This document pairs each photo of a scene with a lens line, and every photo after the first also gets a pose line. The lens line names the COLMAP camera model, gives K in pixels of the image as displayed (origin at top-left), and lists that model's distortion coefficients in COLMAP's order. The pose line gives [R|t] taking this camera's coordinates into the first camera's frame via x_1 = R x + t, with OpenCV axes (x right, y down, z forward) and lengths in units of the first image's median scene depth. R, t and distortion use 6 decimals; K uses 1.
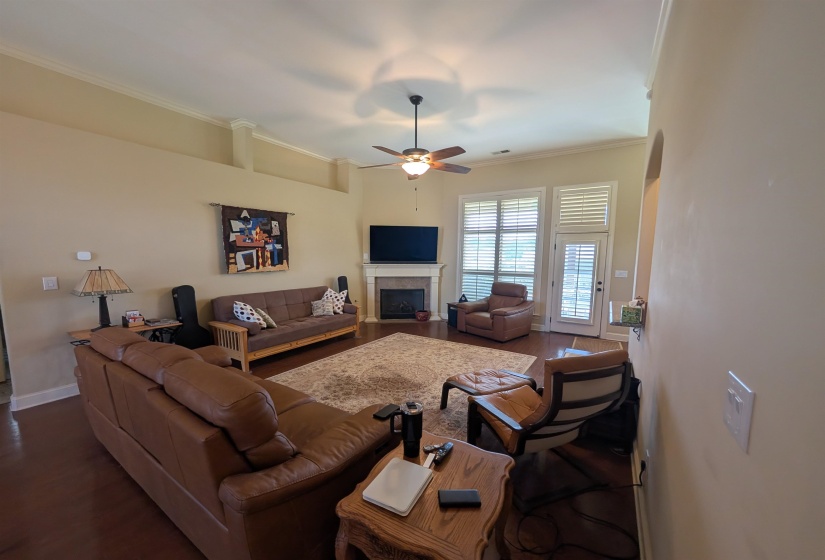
lens RADIAL K [[313.2, 0, 408.3], [0, 313.2, 289.4], [0, 0, 1]] dist [-0.008109, -0.002032]
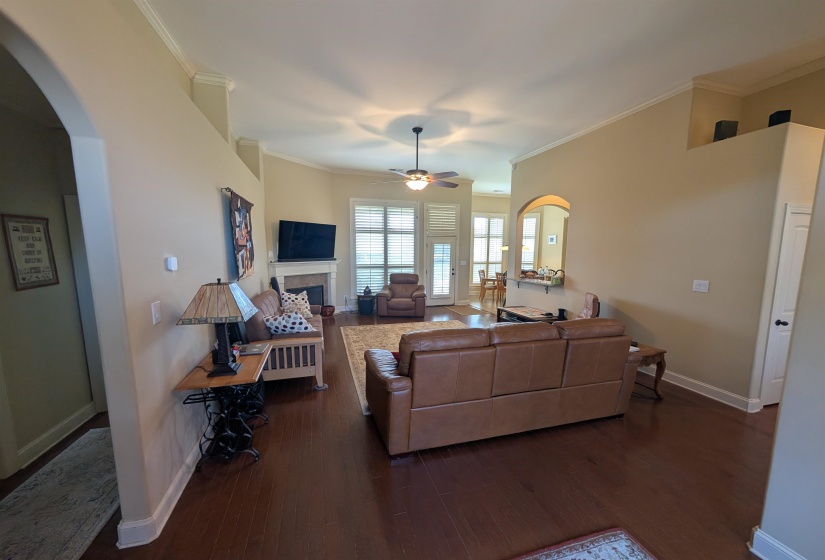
lens RADIAL K [[313.2, 0, 414.5], [0, 313.2, 283.4], [0, 0, 1]] dist [-0.008109, -0.002032]
pose [[0.654444, -0.086941, 0.751096, -0.625416], [0.085920, 0.995484, 0.040366, -0.027192], [-0.751213, 0.038117, 0.658958, 0.120995]]
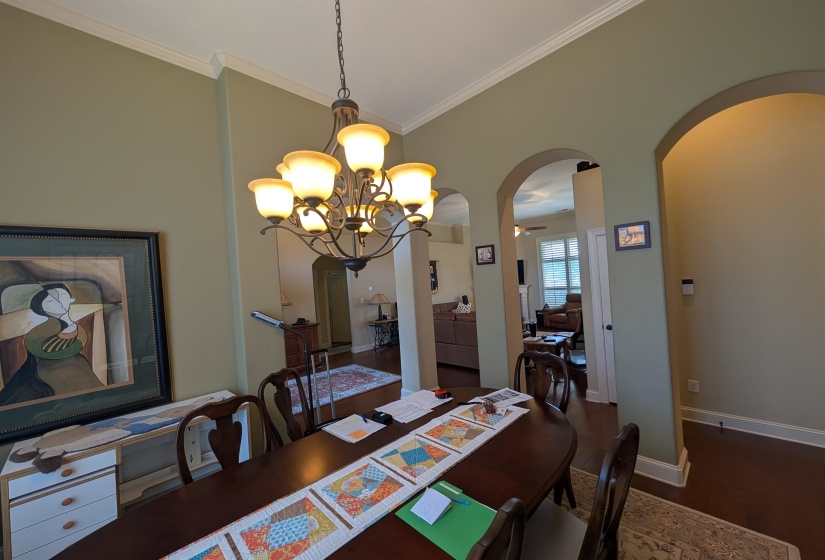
lens RADIAL K [[313.2, 0, 411.8], [0, 313.2, 273.9], [0, 0, 1]] dist [-0.008109, -0.002032]
pose [[0.973031, -0.072939, -0.218840, -0.116143], [0.041122, 0.988345, -0.146571, 0.073491], [0.226980, 0.133619, 0.964690, -0.632234]]
